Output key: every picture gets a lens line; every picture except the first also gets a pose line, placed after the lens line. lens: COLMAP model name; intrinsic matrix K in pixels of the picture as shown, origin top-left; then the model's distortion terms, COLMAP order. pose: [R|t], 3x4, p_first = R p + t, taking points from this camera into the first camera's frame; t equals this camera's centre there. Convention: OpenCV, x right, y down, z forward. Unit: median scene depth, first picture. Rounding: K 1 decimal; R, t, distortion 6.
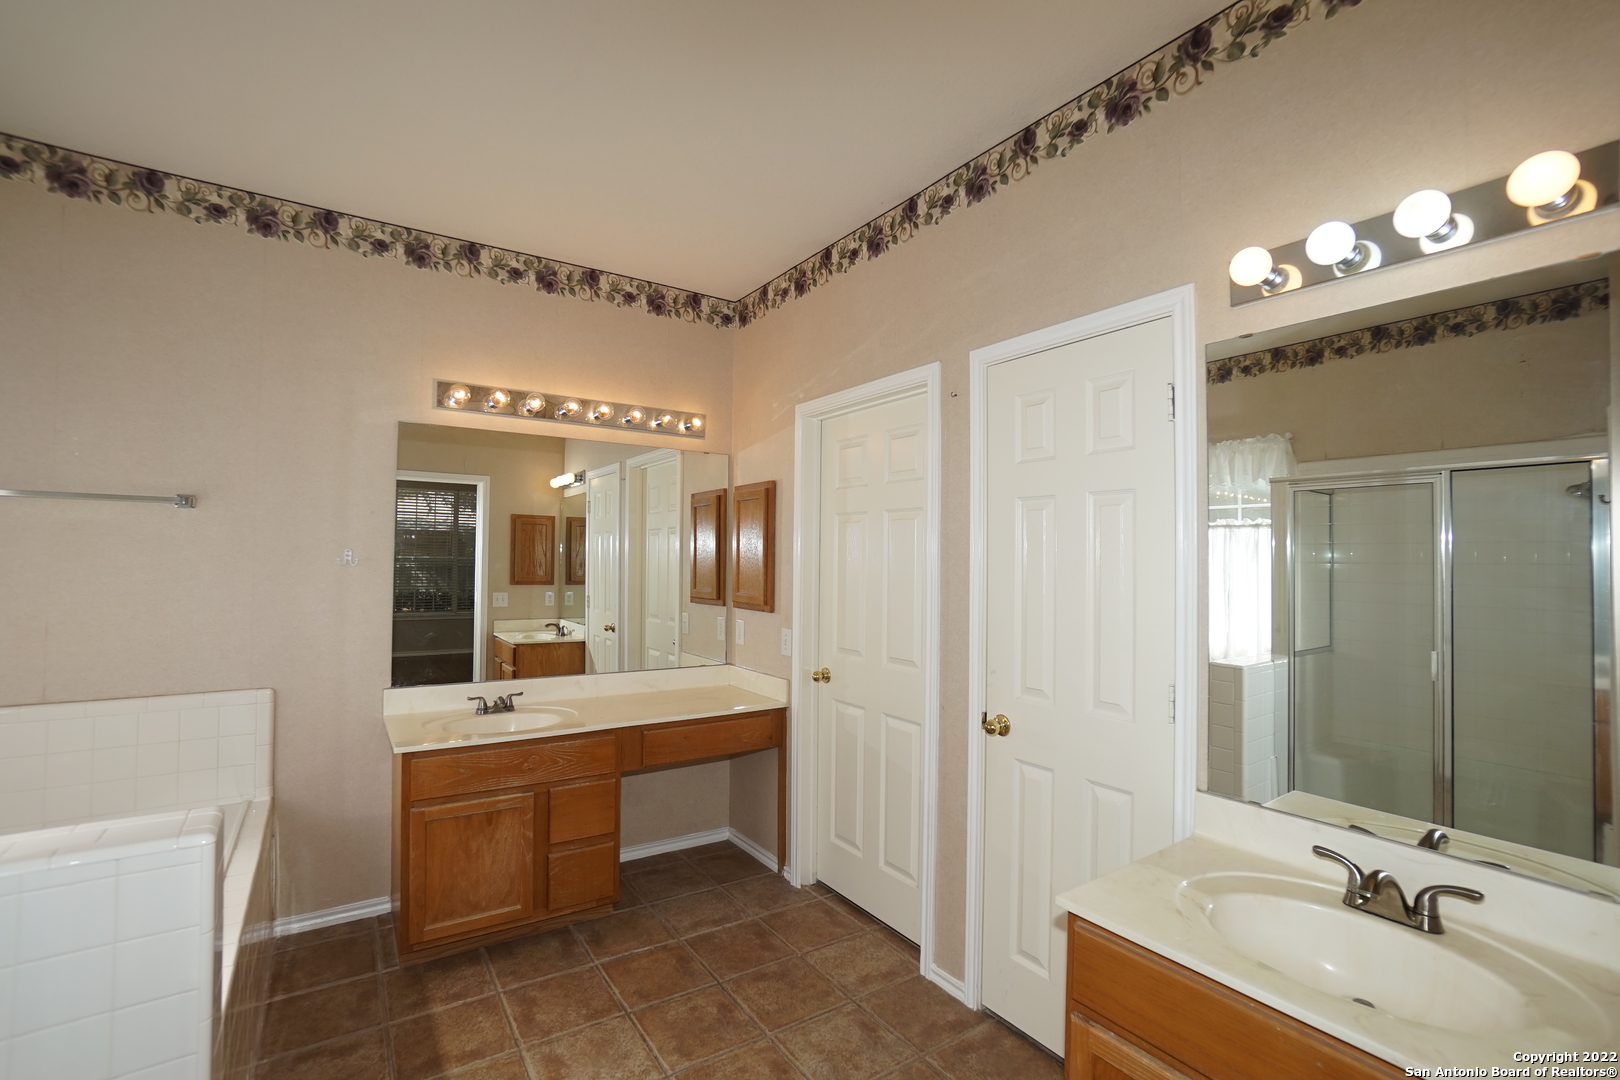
lens RADIAL K [[712.9, 0, 806.9], [0, 712.9, 543.4], [0, 0, 1]] dist [-0.064311, 0.022786]
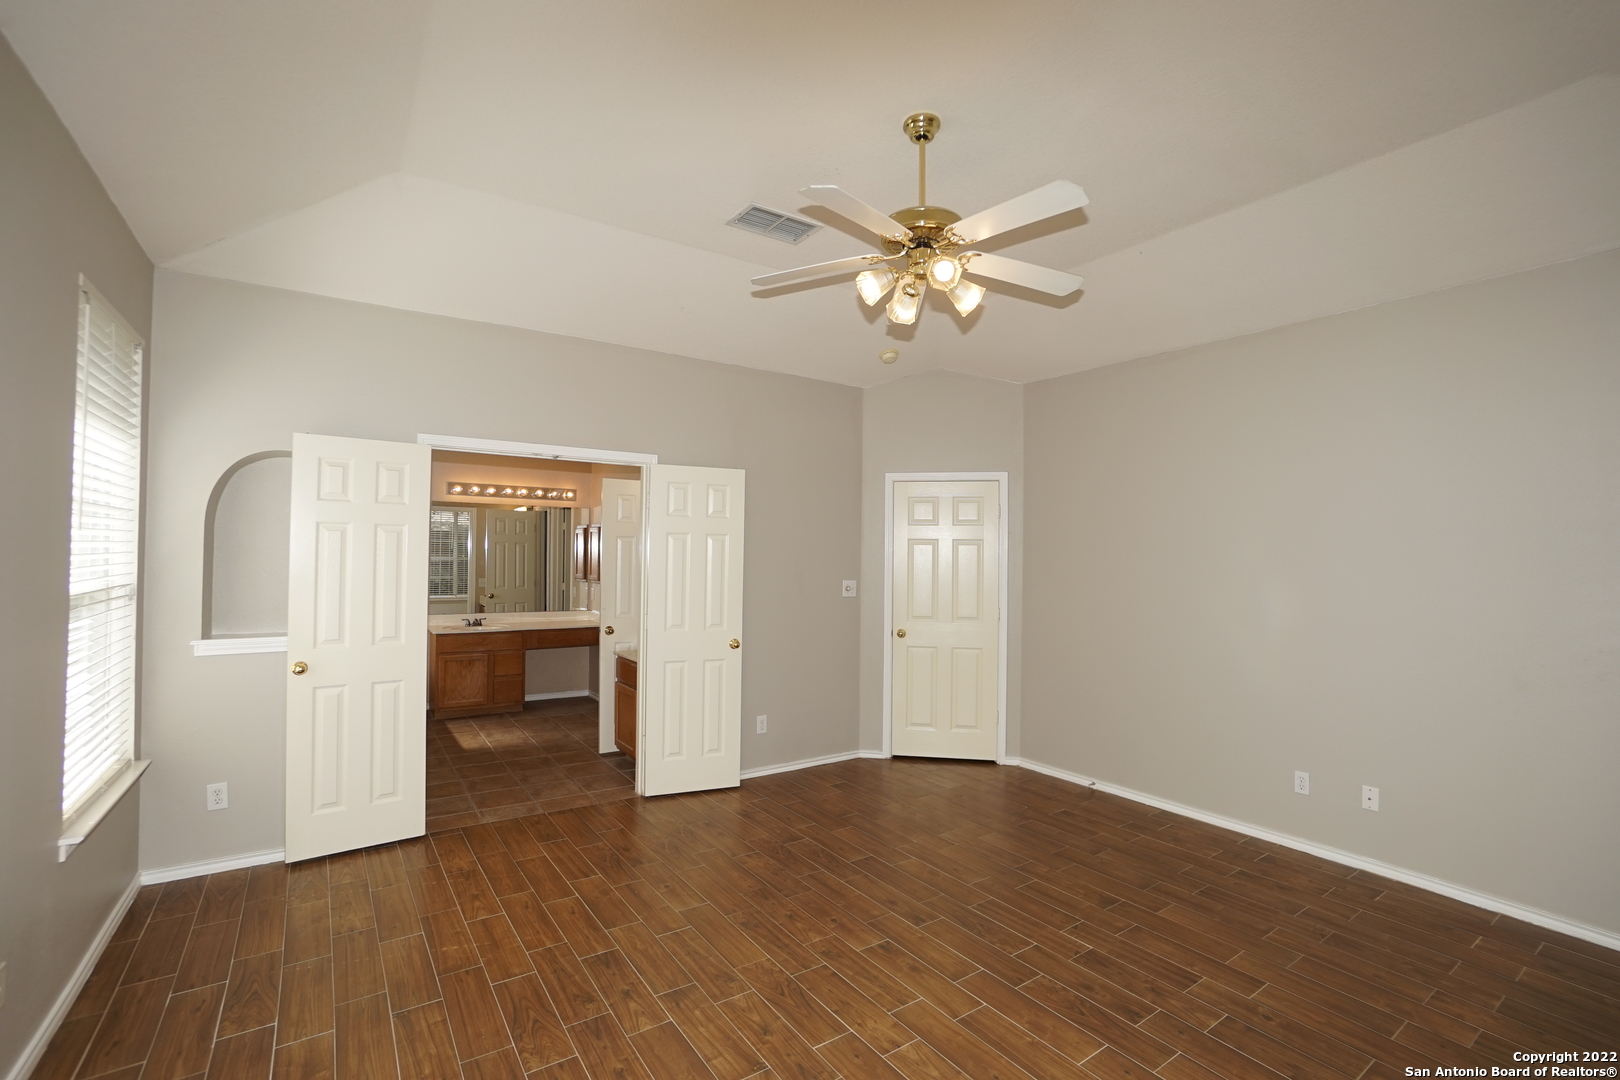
lens RADIAL K [[712.9, 0, 806.9], [0, 712.9, 543.4], [0, 0, 1]] dist [-0.064311, 0.022786]
pose [[0.999998, -0.002111, 0.000134, 0.539031], [0.002109, 0.999949, 0.009891, -0.043401], [-0.000155, -0.009890, 0.999951, -1.083917]]
